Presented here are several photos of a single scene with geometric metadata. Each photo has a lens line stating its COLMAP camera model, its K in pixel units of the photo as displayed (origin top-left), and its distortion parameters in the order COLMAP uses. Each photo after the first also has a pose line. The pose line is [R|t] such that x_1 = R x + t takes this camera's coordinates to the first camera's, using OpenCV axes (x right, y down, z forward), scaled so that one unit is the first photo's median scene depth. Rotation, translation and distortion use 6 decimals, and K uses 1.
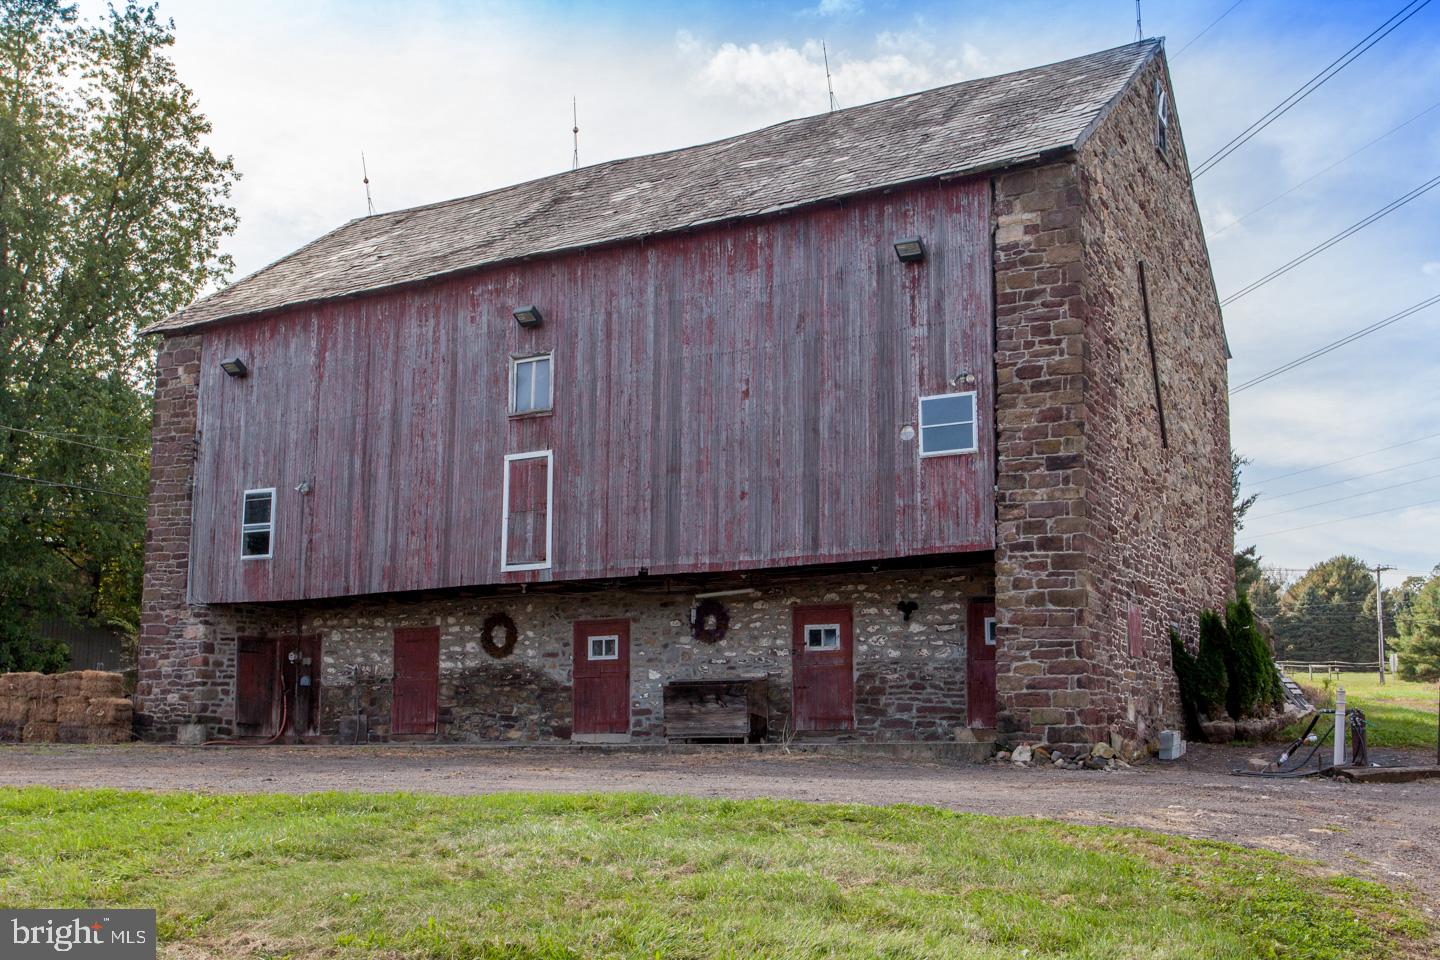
lens RADIAL K [[1888.8, 0, 718.1], [0, 1888.8, 485.1], [0, 0, 1]] dist [-0.031835, 0.000000]
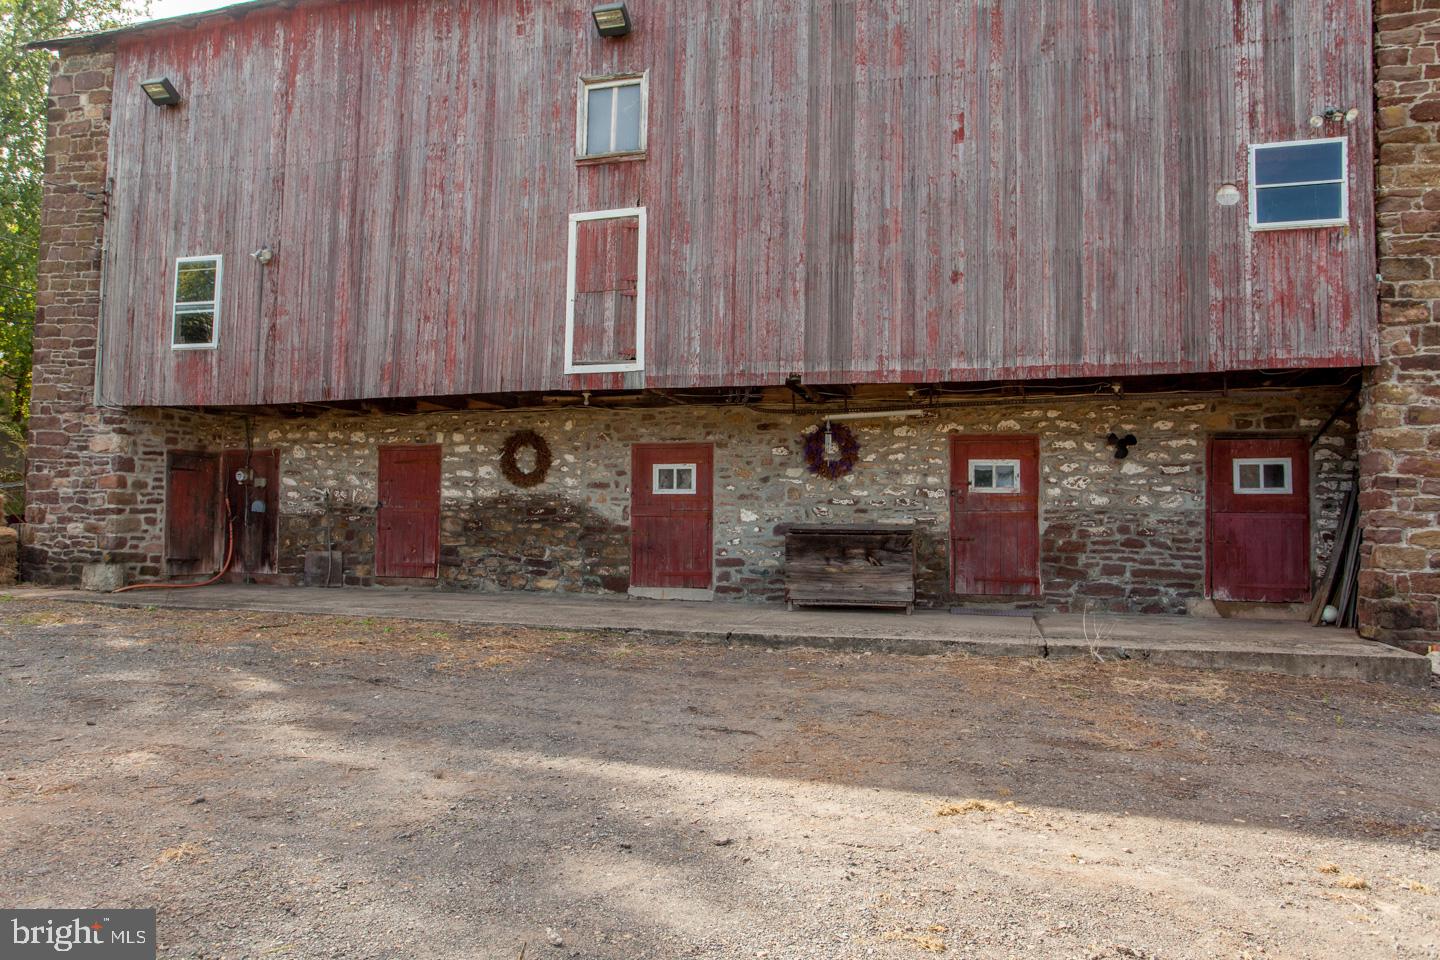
lens RADIAL K [[1012.0, 0, 717.5], [0, 1012.0, 480.0], [0, 0, 1]] dist [-0.068355, 0.056029]
pose [[0.966338, 0.020945, 0.256421, -0.158493], [-0.049060, 0.993393, 0.103745, 0.043751], [-0.252554, -0.112833, 0.960981, 0.615854]]
